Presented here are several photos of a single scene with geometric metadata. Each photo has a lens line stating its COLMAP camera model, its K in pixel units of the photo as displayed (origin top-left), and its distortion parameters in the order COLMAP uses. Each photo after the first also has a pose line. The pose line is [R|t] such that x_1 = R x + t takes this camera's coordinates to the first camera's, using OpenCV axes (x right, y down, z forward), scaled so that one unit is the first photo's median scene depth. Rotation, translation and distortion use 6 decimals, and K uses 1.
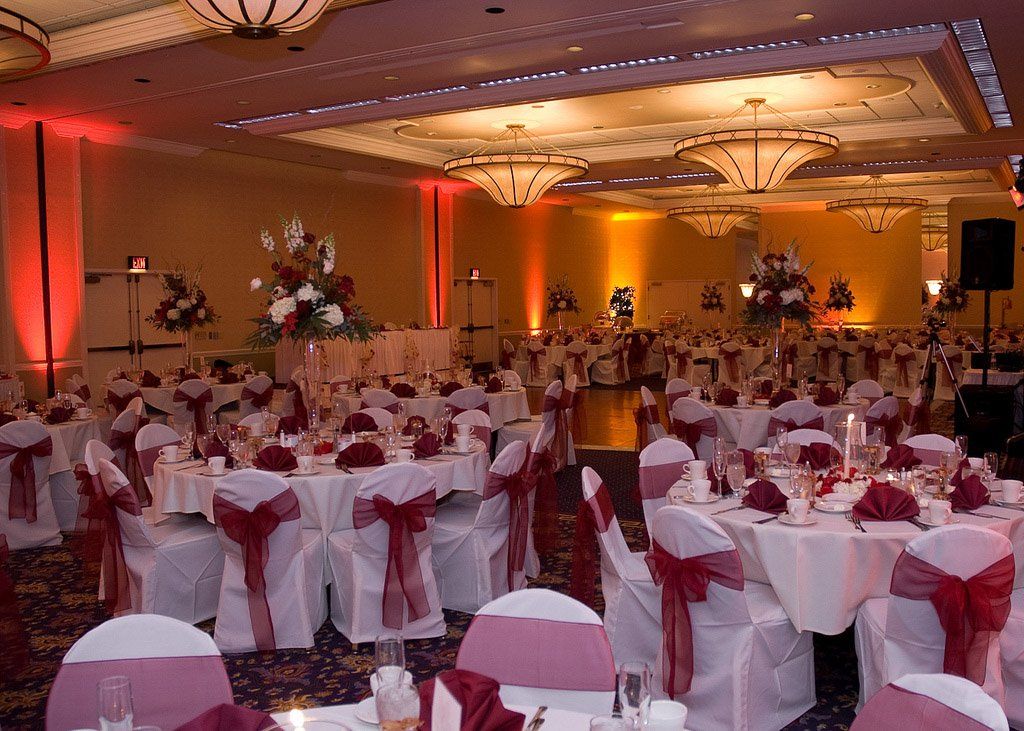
lens RADIAL K [[935.8, 0, 512.0], [0, 935.8, 365.5], [0, 0, 1]] dist [0.001314, 0.000604]
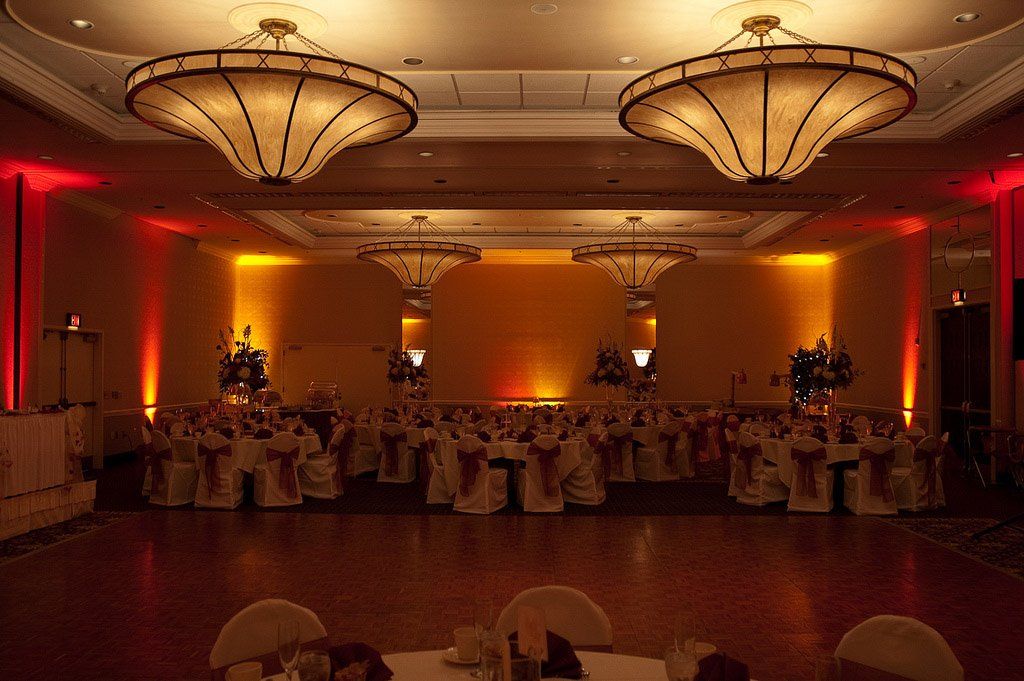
lens RADIAL K [[901.9, 0, 482.8], [0, 901.9, 316.8], [0, 0, 1]] dist [-0.092233, 0.001111]
pose [[0.887433, 0.043751, 0.458856, -0.074735], [0.015200, 0.992166, -0.123999, -0.022210], [-0.460686, 0.117015, 0.879816, 0.350698]]
